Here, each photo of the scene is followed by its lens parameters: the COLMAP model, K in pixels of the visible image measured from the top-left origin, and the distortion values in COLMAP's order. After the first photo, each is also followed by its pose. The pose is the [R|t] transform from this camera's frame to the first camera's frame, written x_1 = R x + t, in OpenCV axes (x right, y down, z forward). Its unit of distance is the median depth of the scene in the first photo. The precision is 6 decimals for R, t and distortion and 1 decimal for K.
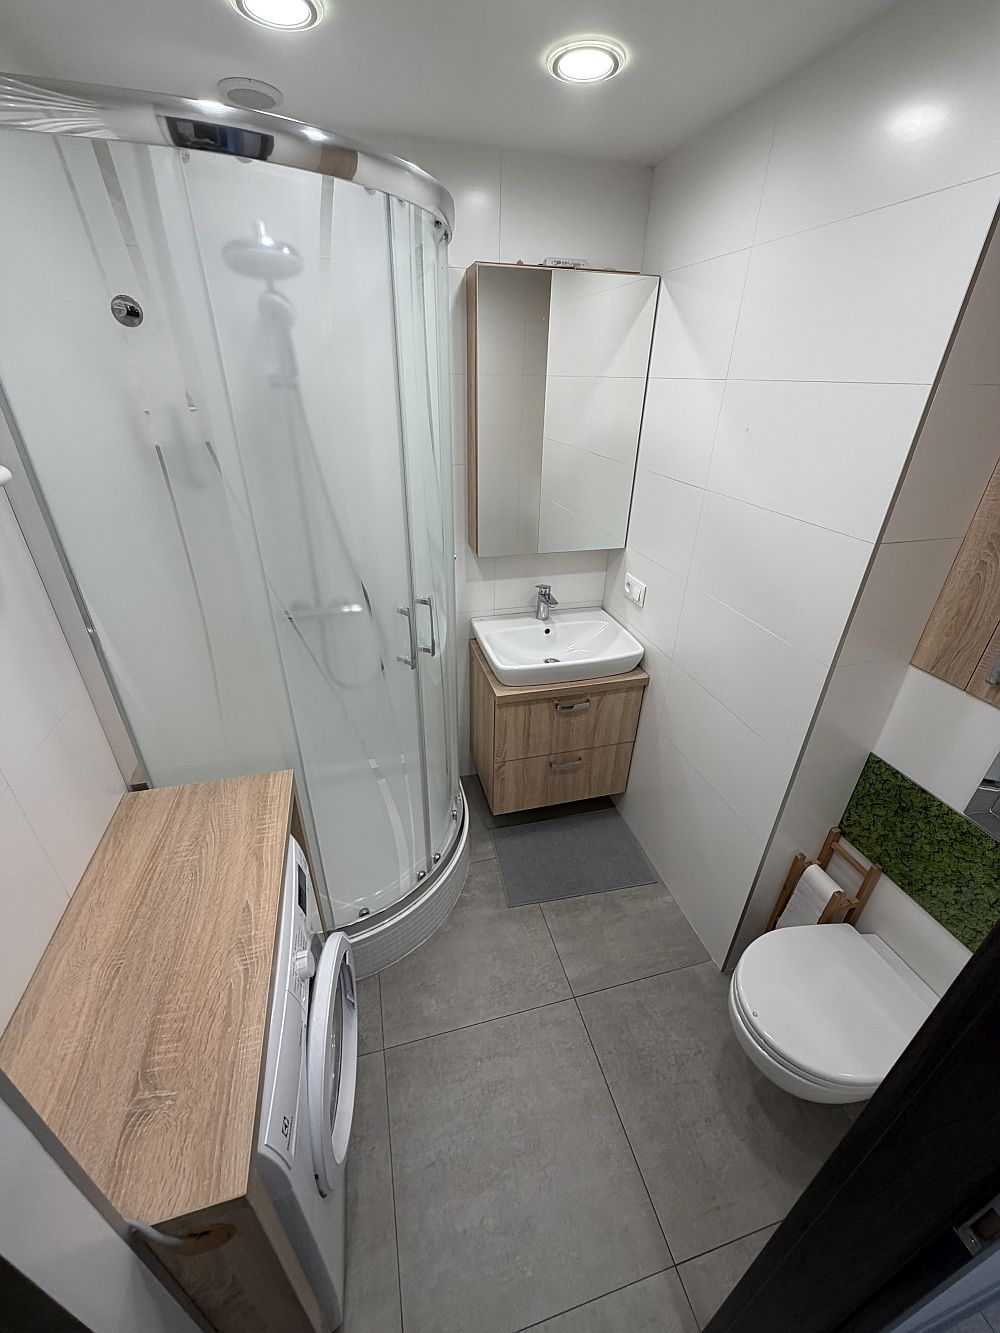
lens RADIAL K [[531.6, 0, 501.1], [0, 531.6, 664.2], [0, 0, 1]] dist [-0.001711, 0.001174]
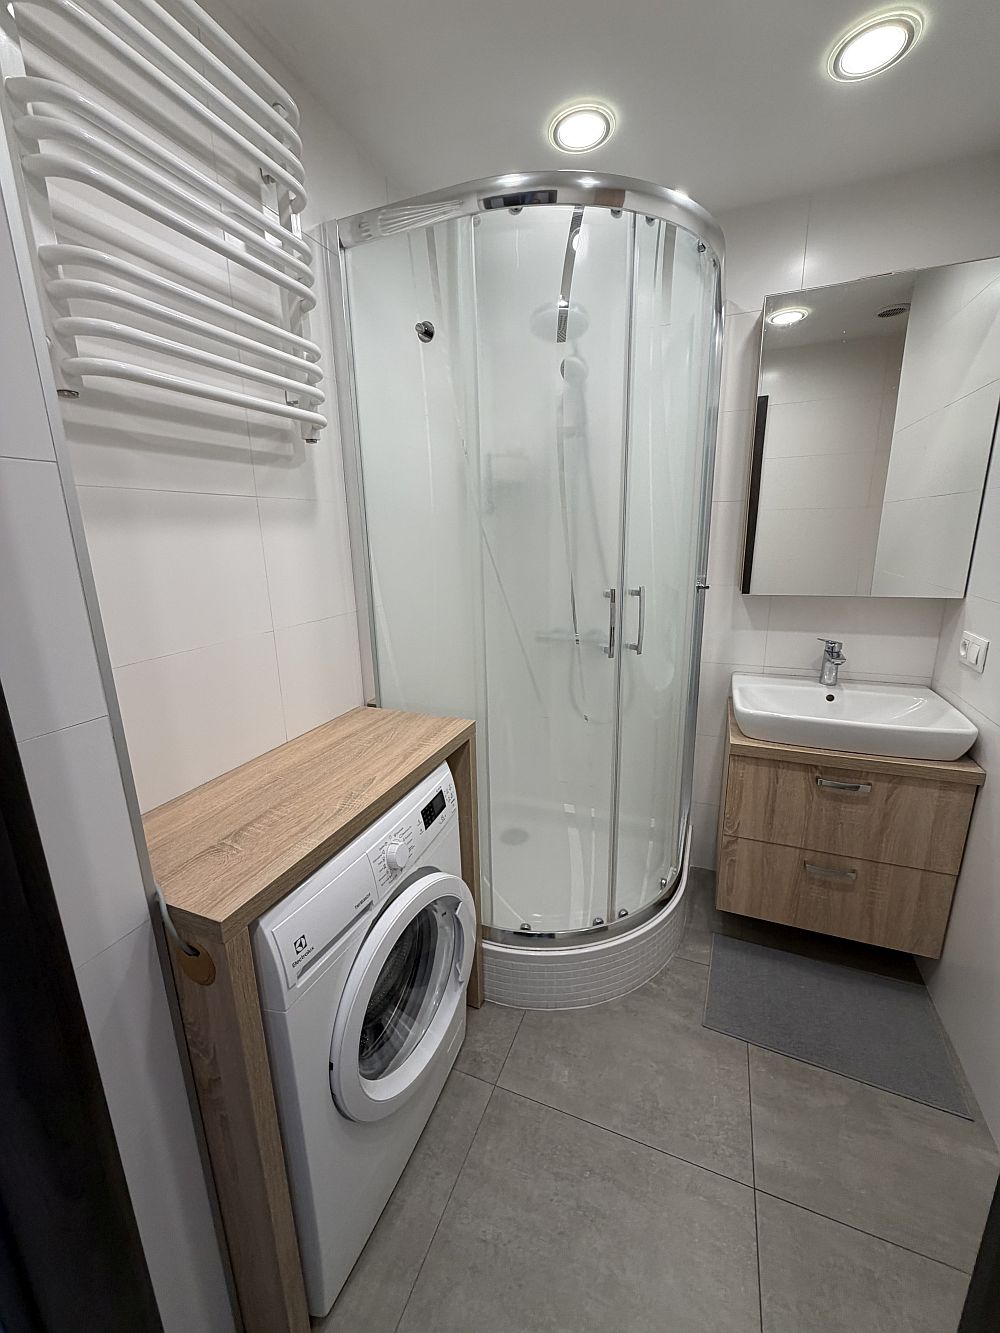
lens RADIAL K [[531.6, 0, 498.7], [0, 531.6, 665.0], [0, 0, 1]] dist [-0.001711, 0.001174]
pose [[0.795809, 0.110931, -0.595300, 0.179524], [-0.256248, 0.952410, -0.165081, 0.168239], [0.548657, 0.283917, 0.786363, 0.097409]]
